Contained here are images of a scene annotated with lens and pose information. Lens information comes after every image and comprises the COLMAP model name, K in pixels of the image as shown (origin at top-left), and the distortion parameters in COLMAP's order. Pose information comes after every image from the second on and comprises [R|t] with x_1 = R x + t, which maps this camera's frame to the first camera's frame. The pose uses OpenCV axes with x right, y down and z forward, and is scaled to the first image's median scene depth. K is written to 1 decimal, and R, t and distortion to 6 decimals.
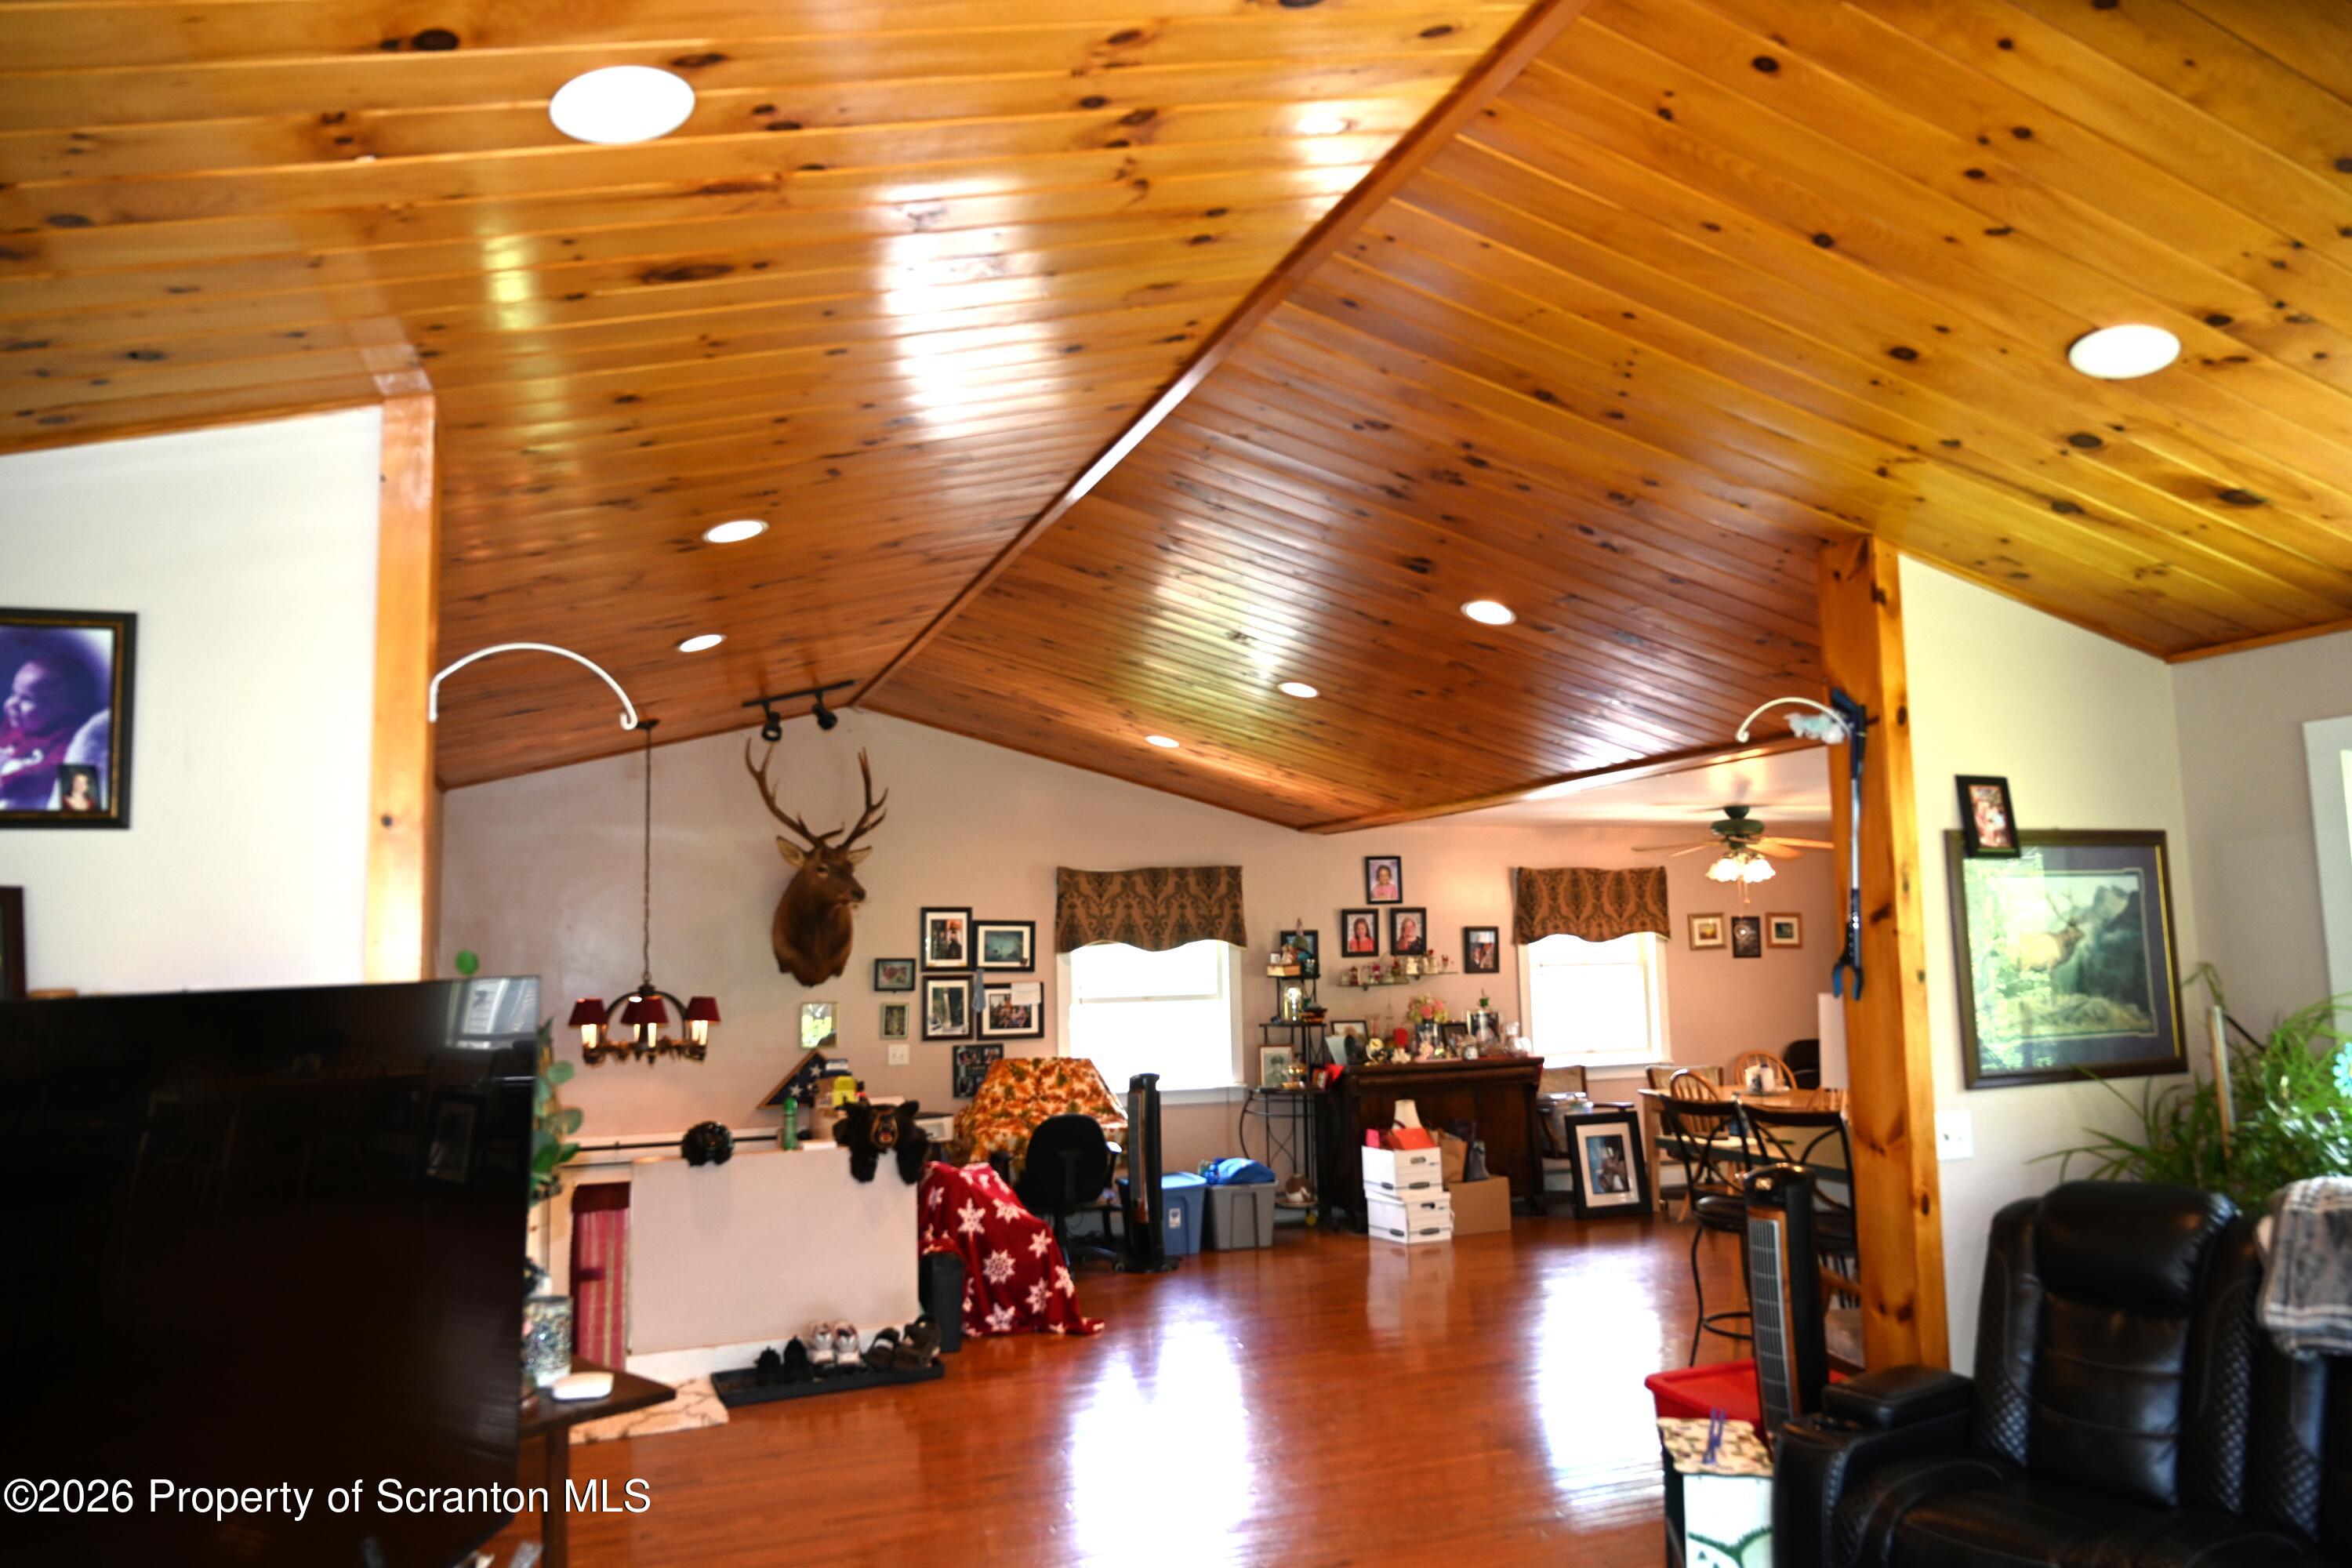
lens RADIAL K [[1569.9, 0, 1176.5], [0, 1569.9, 795.1], [0, 0, 1]] dist [-0.009988, 0.004225]
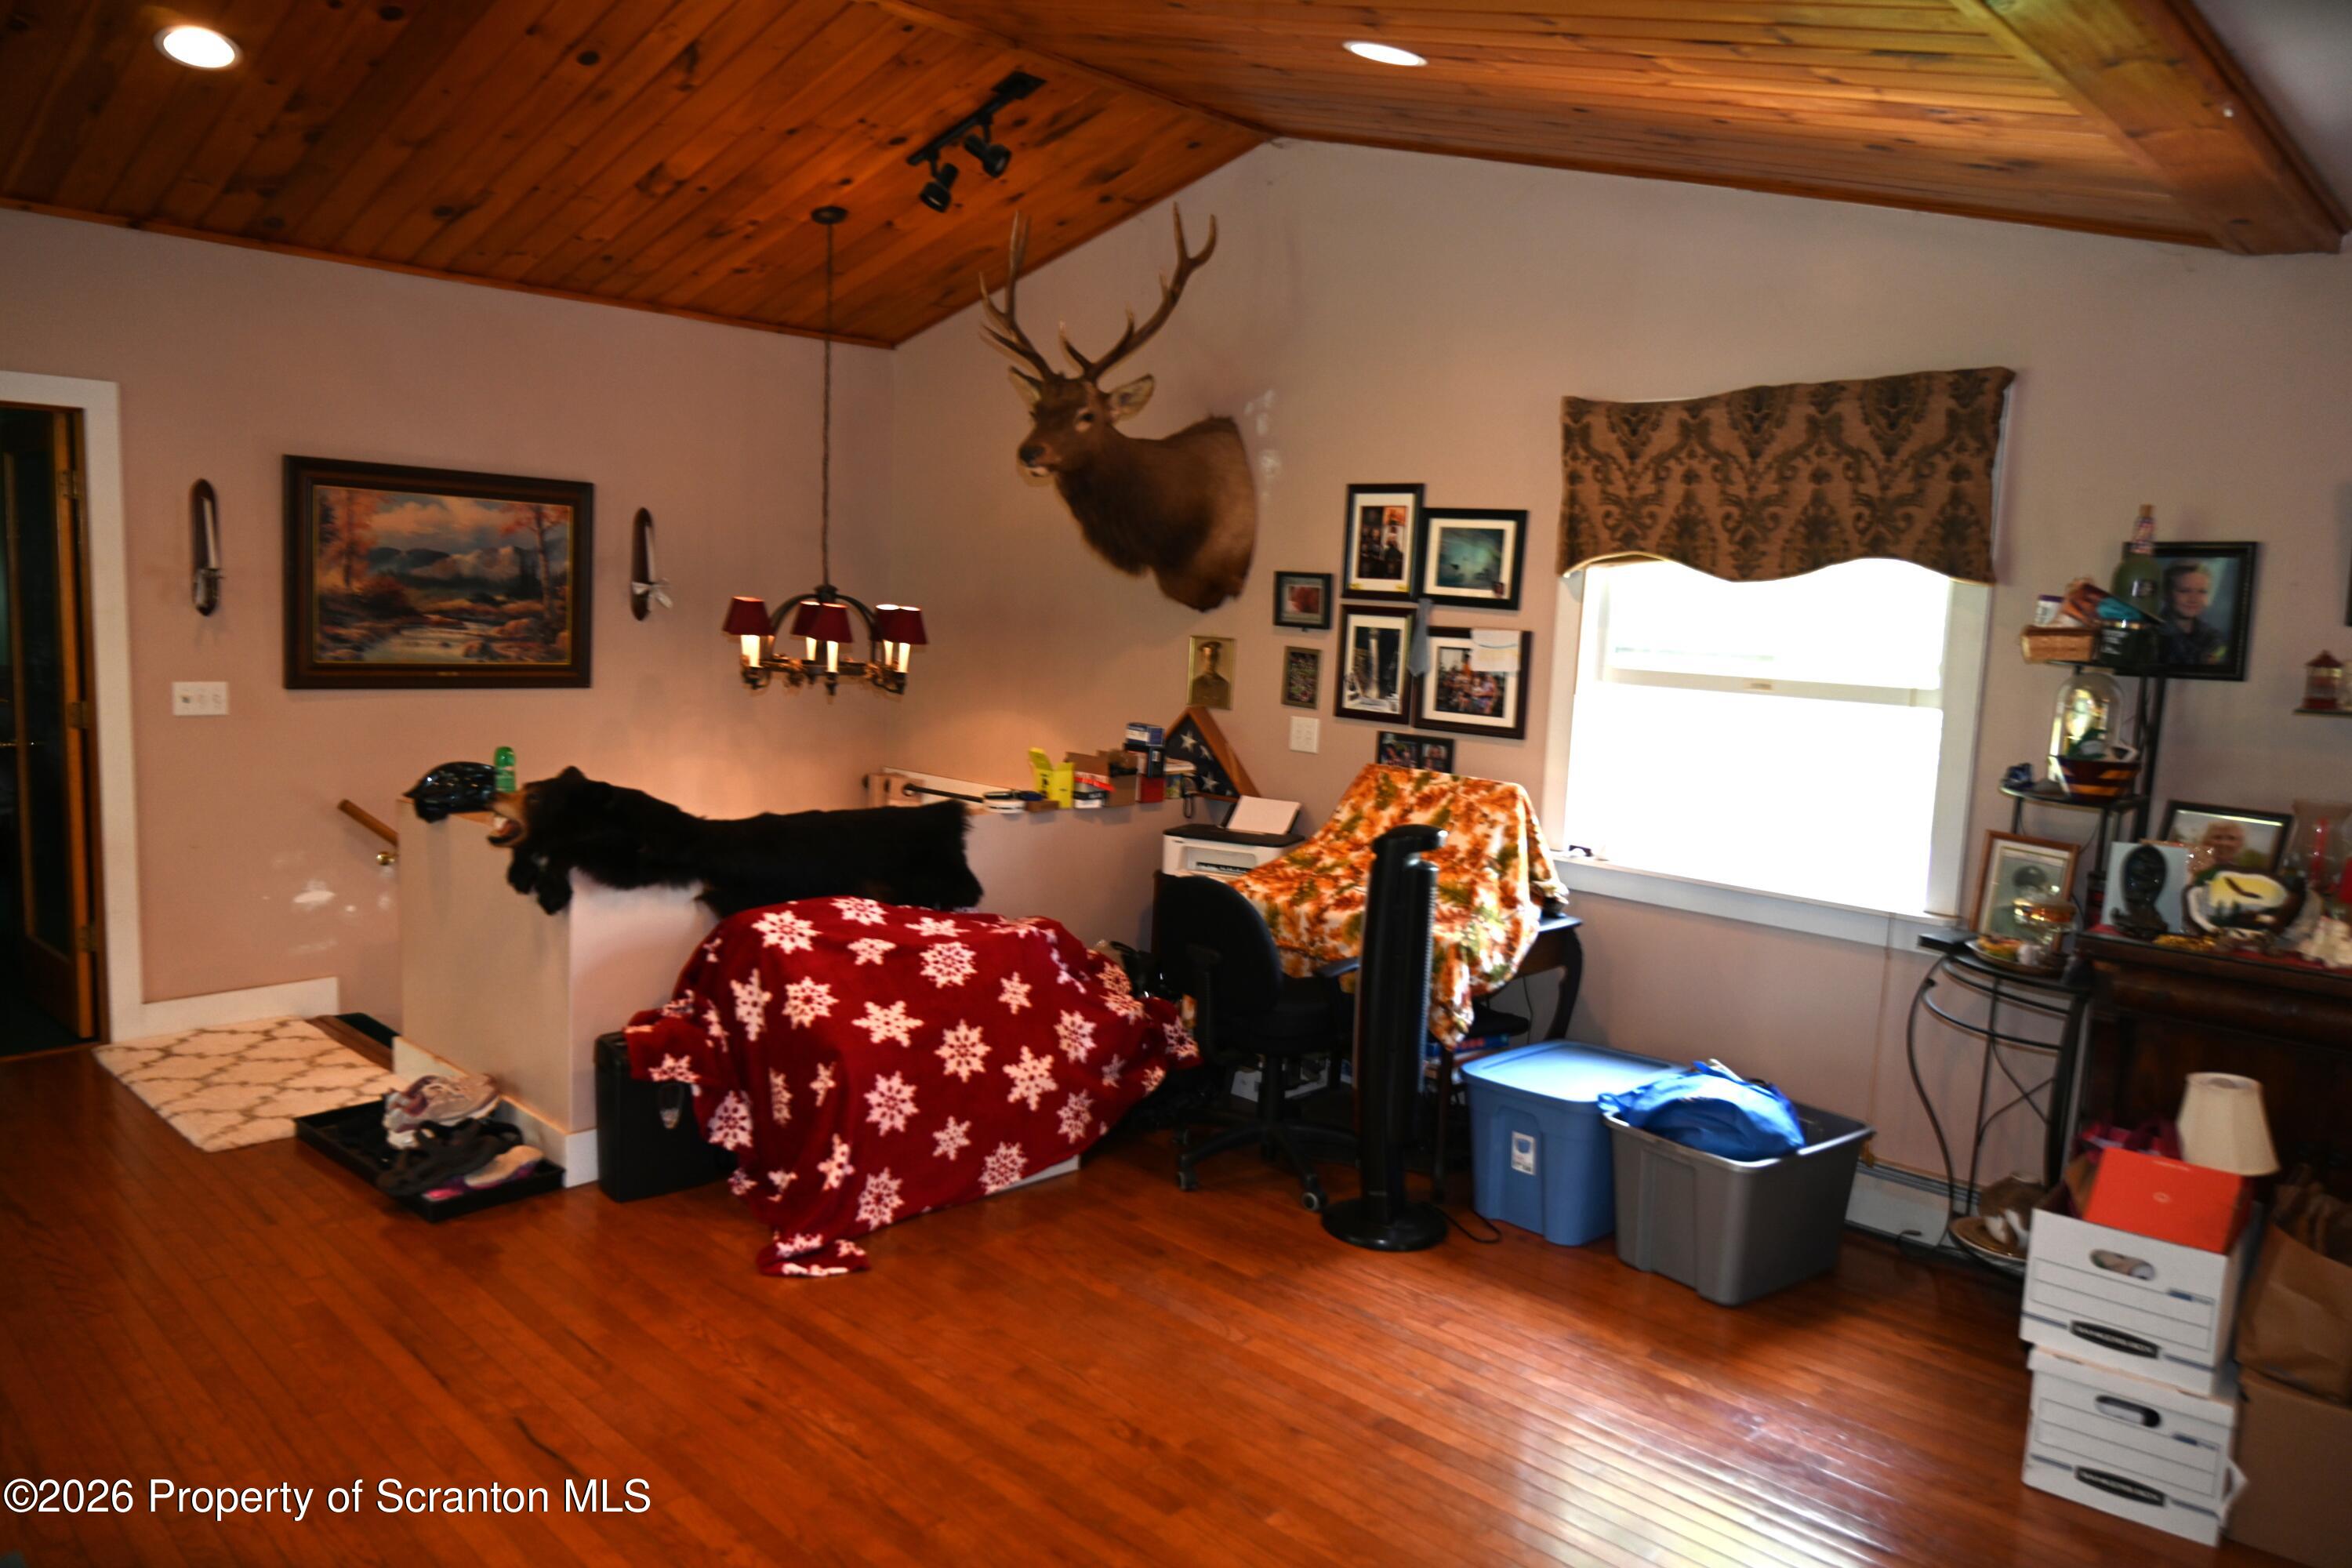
lens RADIAL K [[1569.9, 0, 1160.9], [0, 1569.9, 773.8], [0, 0, 1]] dist [-0.009988, 0.004225]
pose [[0.420702, 0.144313, -0.895647, 0.331561], [0.046942, 0.982481, 0.180355, 0.068363], [0.905983, -0.117919, 0.406558, 0.690458]]
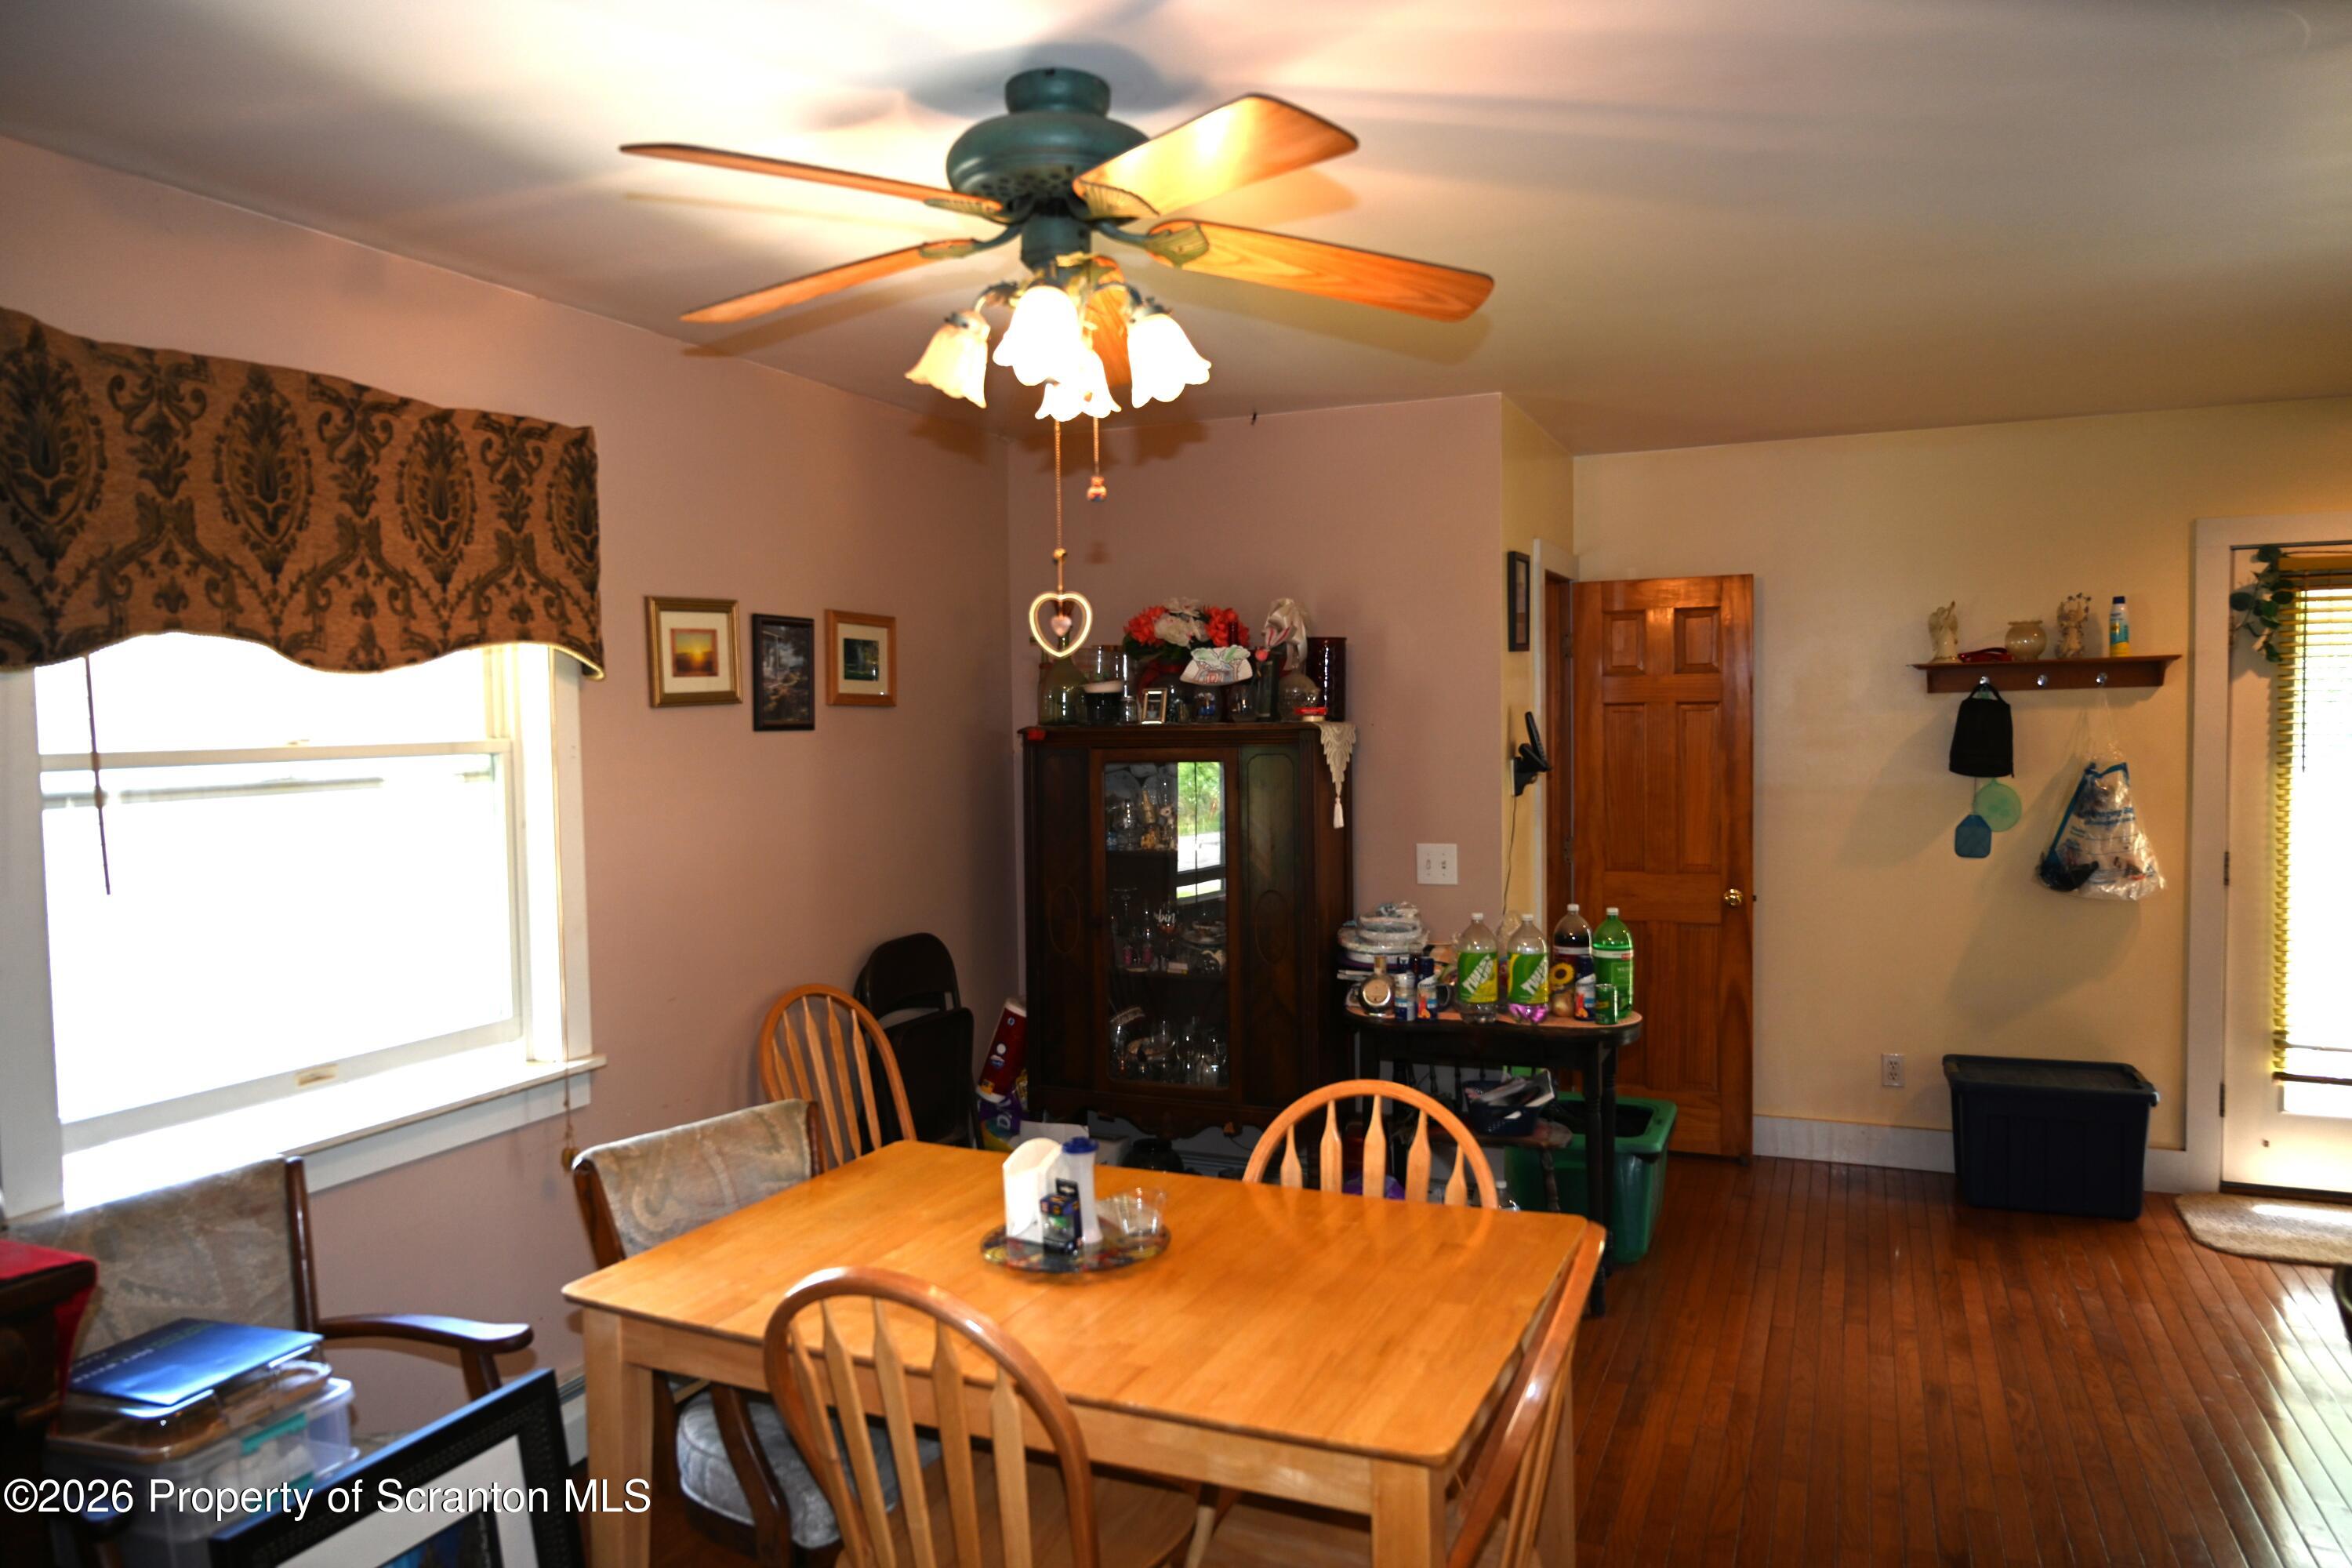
lens RADIAL K [[1569.9, 0, 1158.7], [0, 1569.9, 779.6], [0, 0, 1]] dist [-0.009988, 0.004225]
pose [[0.701671, -0.020438, 0.712208, 0.204336], [-0.075200, 0.991881, 0.102551, 0.086994], [-0.708522, -0.125515, 0.694437, 0.836447]]
